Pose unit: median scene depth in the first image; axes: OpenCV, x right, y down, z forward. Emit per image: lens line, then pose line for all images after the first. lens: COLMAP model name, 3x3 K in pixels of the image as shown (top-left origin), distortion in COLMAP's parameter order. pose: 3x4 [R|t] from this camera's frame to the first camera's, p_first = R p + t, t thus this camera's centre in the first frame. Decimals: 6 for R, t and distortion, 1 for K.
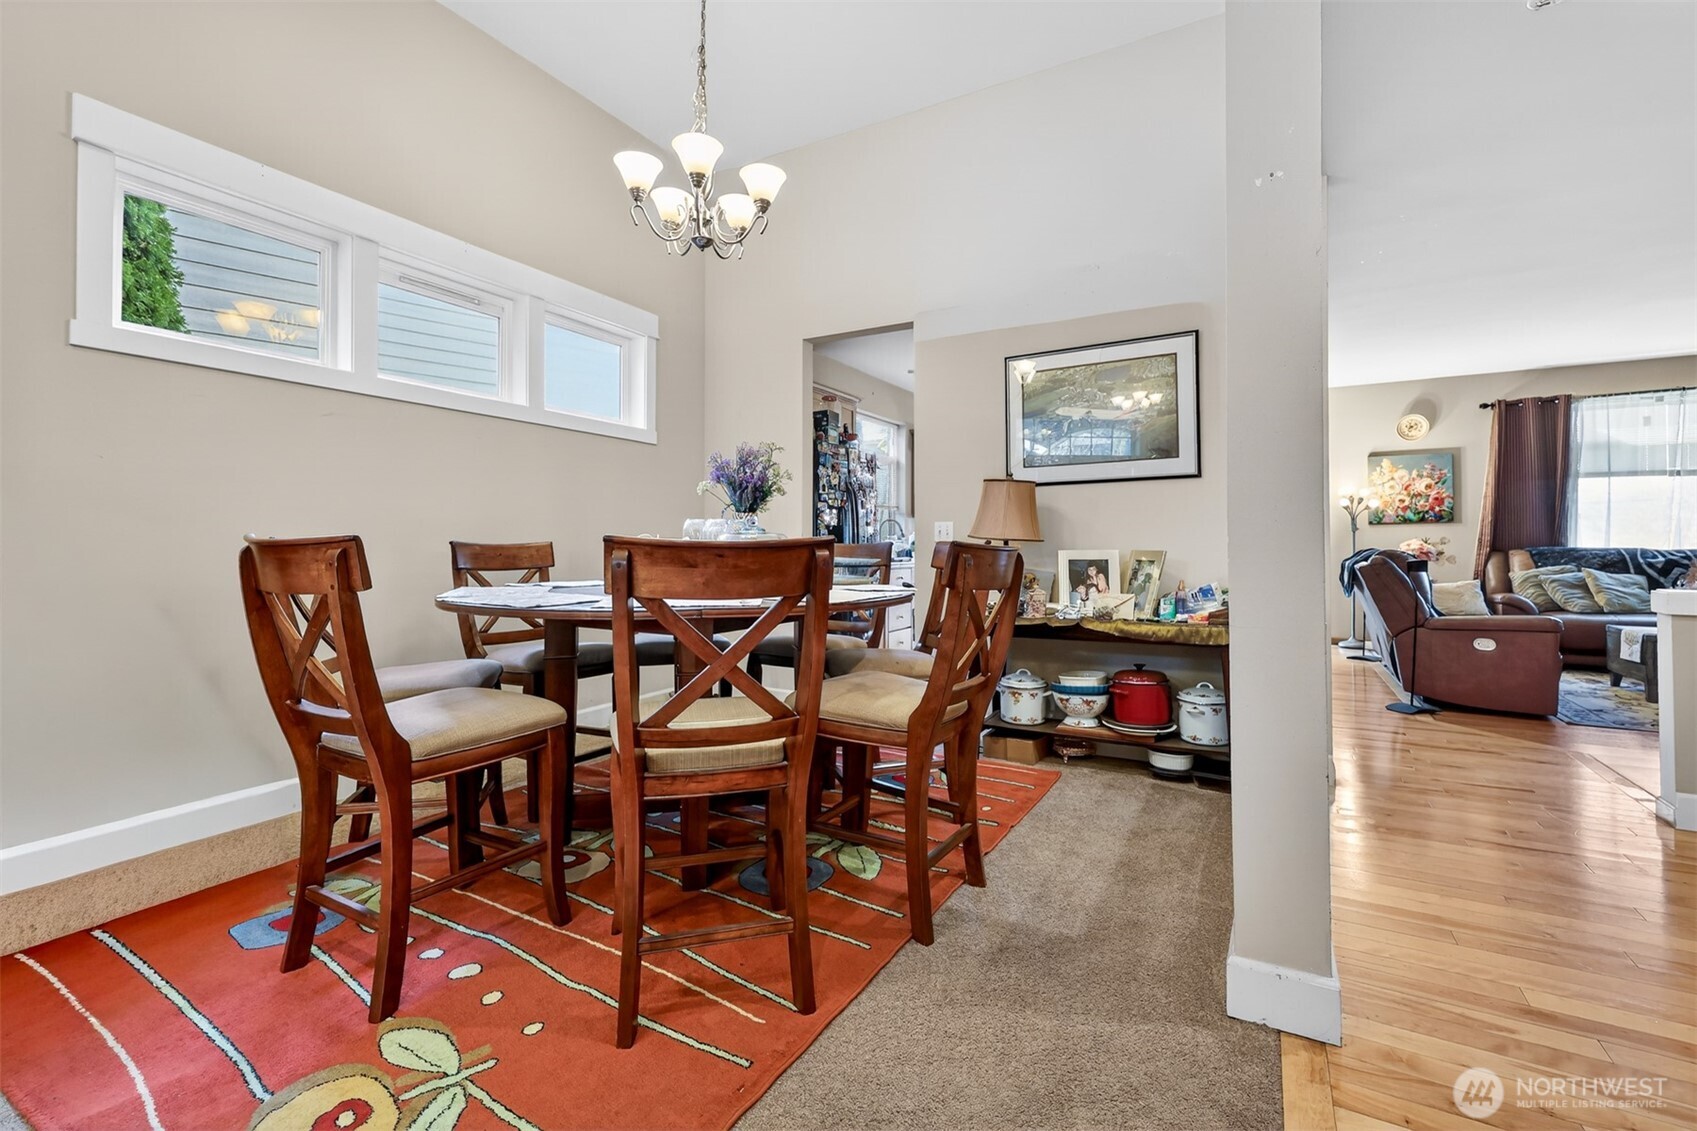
lens RADIAL K [[728.5, 0, 856.2], [0, 728.5, 541.2], [0, 0, 1]] dist [0.002490, -0.000562]
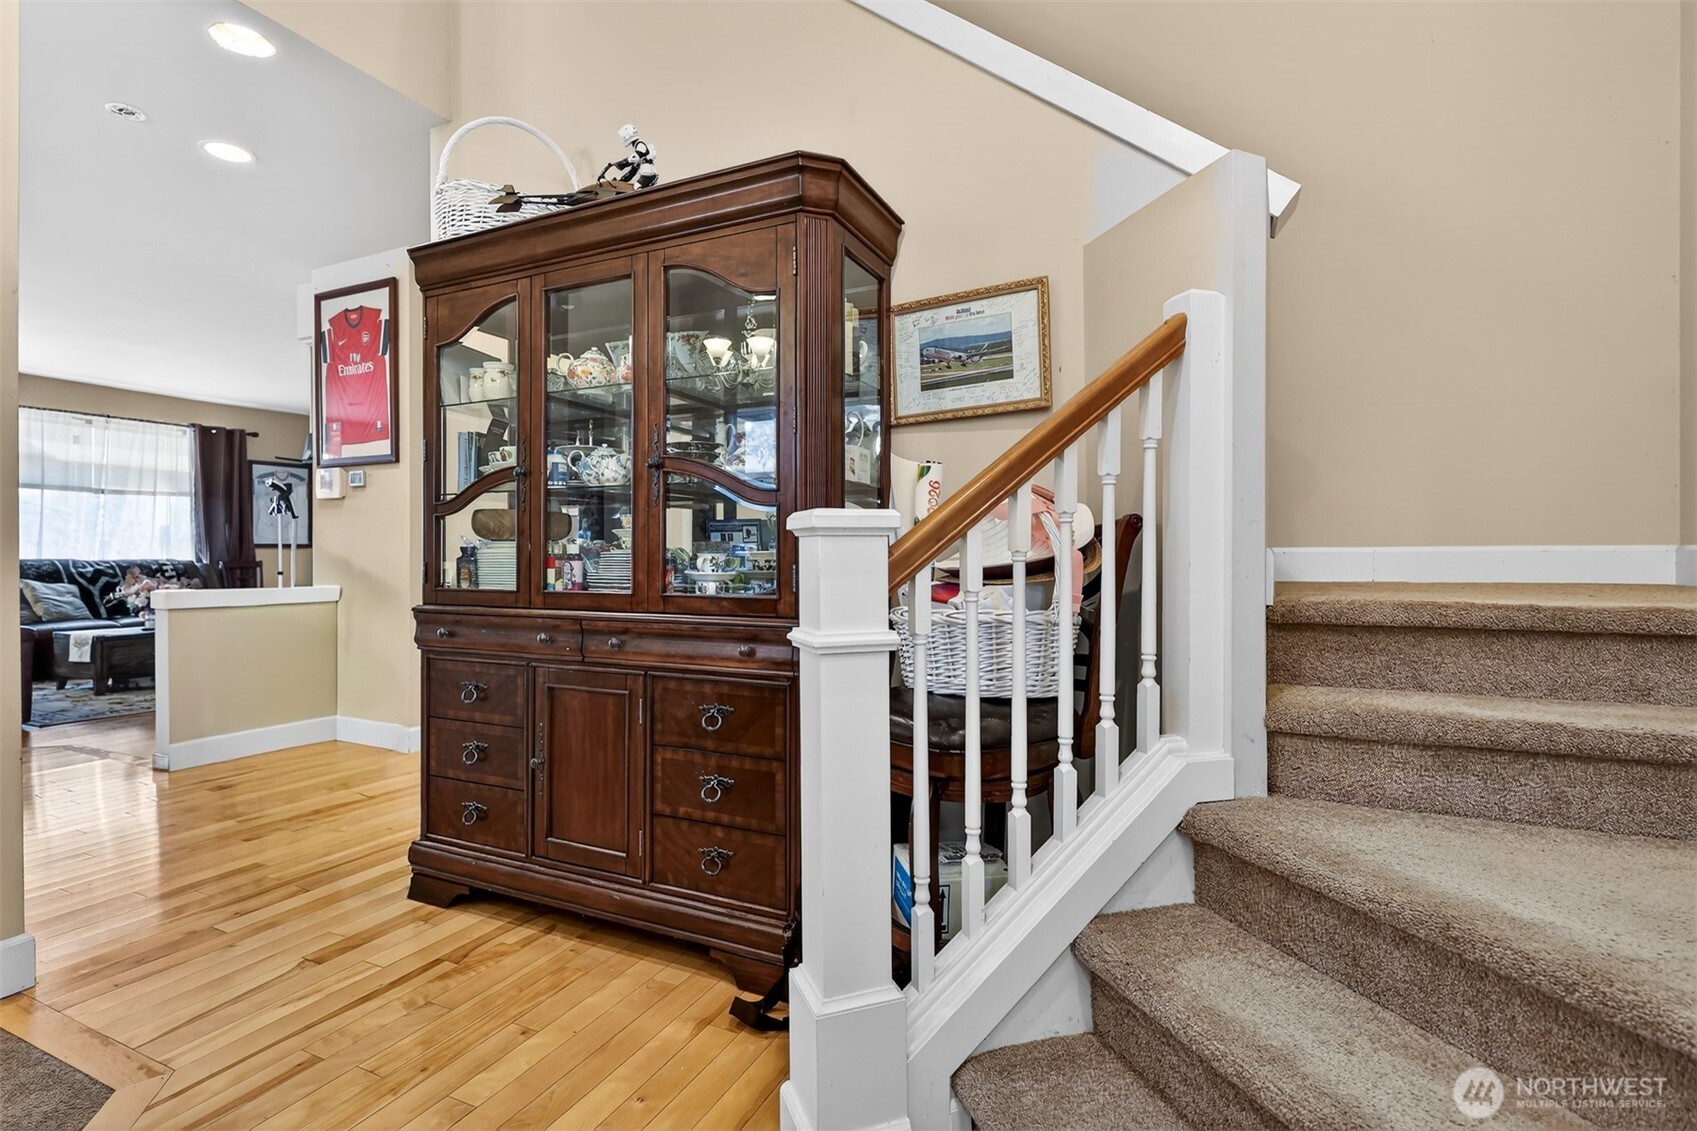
lens RADIAL K [[788.8, 0, 852.8], [0, 788.8, 559.9], [0, 0, 1]] dist [-0.001550, -0.000253]
pose [[-0.078126, -0.000423, 0.996943, -0.149473], [-0.006610, 0.999978, -0.000093, 0.003346], [-0.996922, -0.006597, -0.078127, -0.040640]]
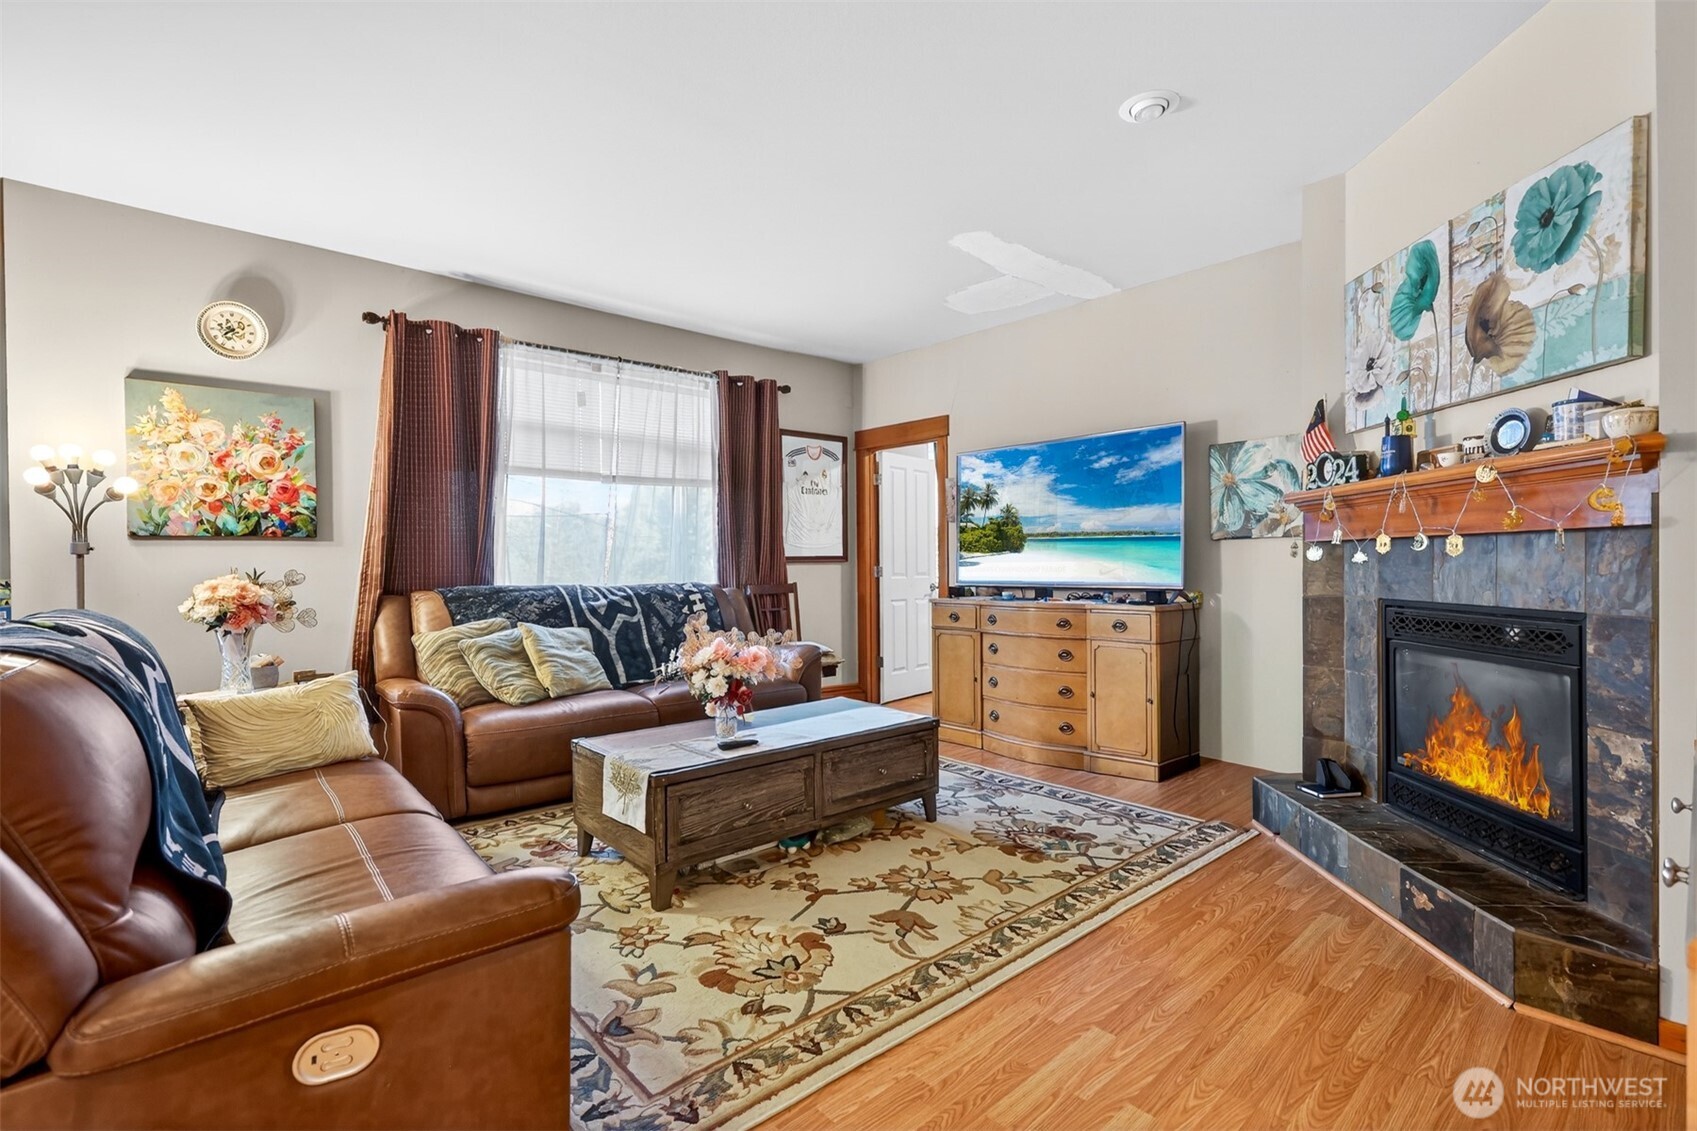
lens RADIAL K [[788.8, 0, 850.1], [0, 788.8, 569.5], [0, 0, 1]] dist [-0.001550, -0.000253]
pose [[0.322428, -0.005423, 0.946578, 0.459313], [-0.000069, 0.999983, 0.005753, -0.008795], [-0.946594, -0.001920, 0.322422, 0.518743]]
